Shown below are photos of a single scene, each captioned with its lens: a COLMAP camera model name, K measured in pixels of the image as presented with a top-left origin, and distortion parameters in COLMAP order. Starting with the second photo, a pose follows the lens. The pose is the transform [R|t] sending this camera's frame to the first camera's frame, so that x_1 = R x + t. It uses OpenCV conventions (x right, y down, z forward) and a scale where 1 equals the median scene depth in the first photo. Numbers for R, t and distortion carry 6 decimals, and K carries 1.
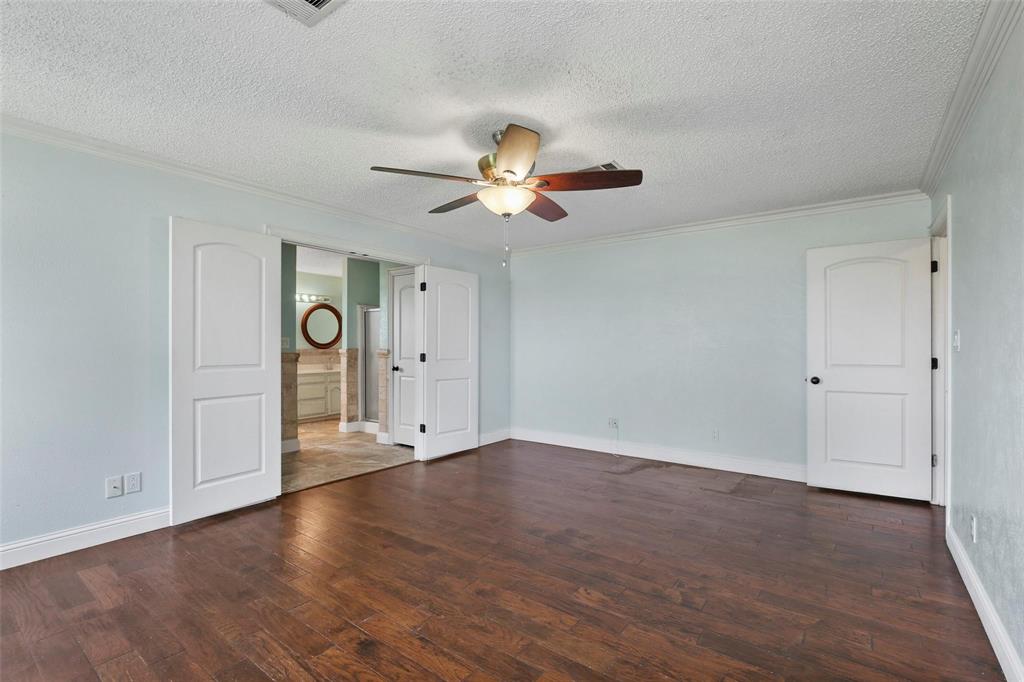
lens RADIAL K [[467.3, 0, 512.1], [0, 467.3, 343.9], [0, 0, 1]] dist [-0.001639, 0.000115]
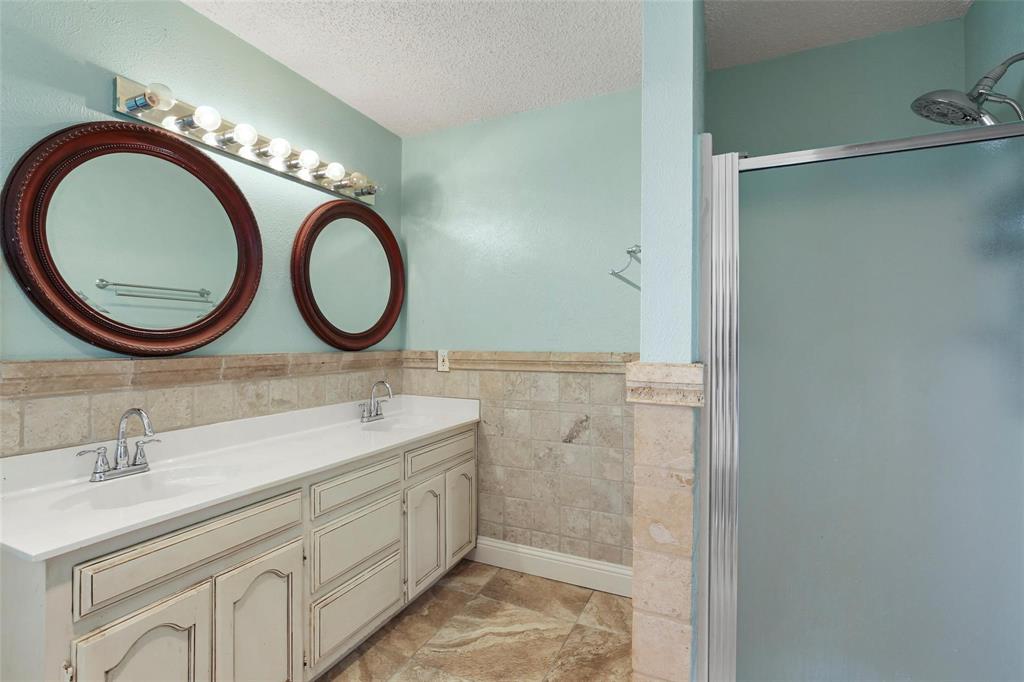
lens RADIAL K [[467.3, 0, 511.5], [0, 467.3, 338.8], [0, 0, 1]] dist [-0.001639, 0.000115]
pose [[0.979822, 0.001878, 0.199864, -0.365408], [-0.002718, 0.999989, 0.003932, 0.001154], [-0.199854, -0.004396, 0.979816, 0.683899]]
